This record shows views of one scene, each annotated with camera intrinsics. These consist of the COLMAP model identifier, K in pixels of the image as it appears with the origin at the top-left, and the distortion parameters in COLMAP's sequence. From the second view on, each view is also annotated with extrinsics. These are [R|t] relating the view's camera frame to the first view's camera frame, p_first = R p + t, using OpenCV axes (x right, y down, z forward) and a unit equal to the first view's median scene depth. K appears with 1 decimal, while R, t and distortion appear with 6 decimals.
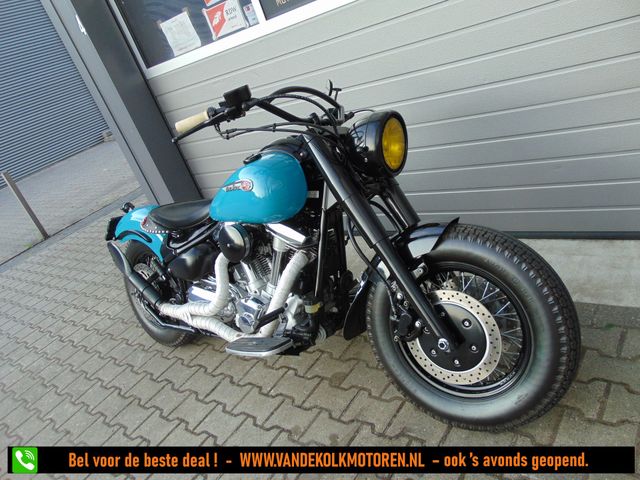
lens RADIAL K [[478.6, 0, 320.0], [0, 478.6, 240.0], [0, 0, 1]] dist [-0.026864, 0.066317]
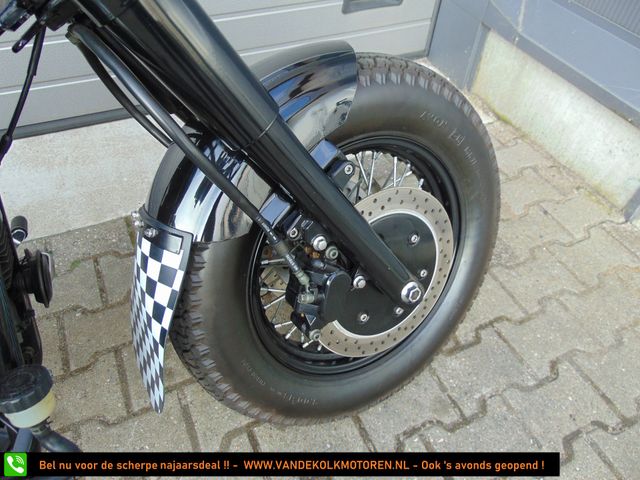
lens RADIAL K [[479.9, 0, 320.0], [0, 479.9, 240.0], [0, 0, 1]] dist [-0.004796, -0.001459]
pose [[0.407415, -0.383155, 0.828979, -0.128289], [0.195218, 0.923288, 0.330801, -0.019341], [-0.892134, 0.027058, 0.450960, 0.556899]]
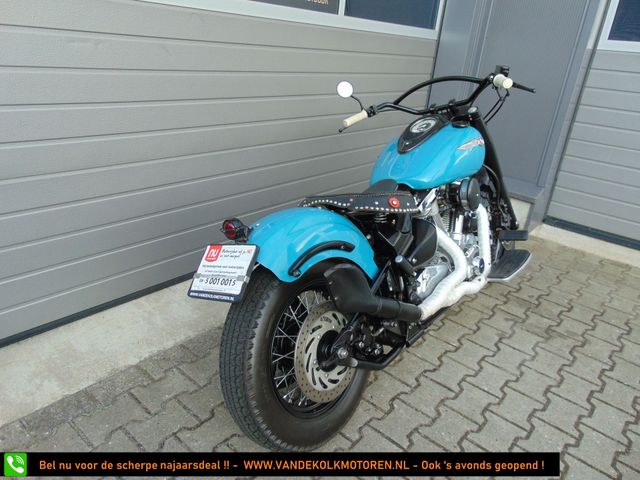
lens RADIAL K [[476.1, 0, 320.0], [0, 476.1, 240.0], [0, 0, 1]] dist [-0.022890, 0.055016]
pose [[0.011327, -0.064443, 0.997857, -1.122568], [0.334895, 0.940534, 0.056939, -0.066695], [-0.942187, 0.333532, 0.032235, 1.131934]]
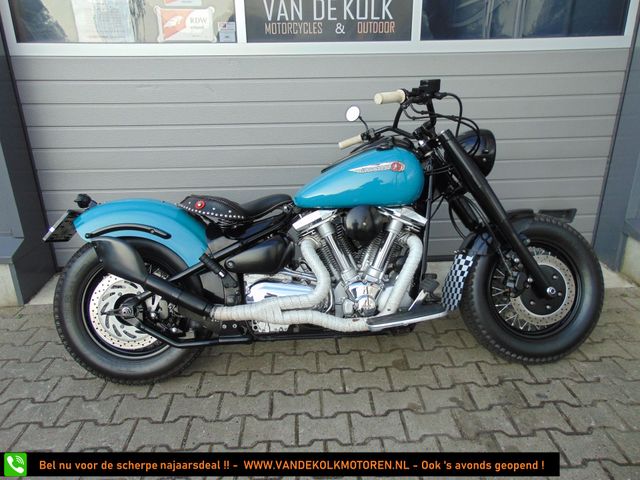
lens RADIAL K [[478.6, 0, 320.0], [0, 478.6, 240.0], [0, 0, 1]] dist [-0.026864, 0.066317]
pose [[0.728014, 0.088009, 0.679890, -0.795716], [0.058848, 0.980043, -0.189876, 0.195146], [-0.683032, 0.178243, 0.708306, 0.288664]]
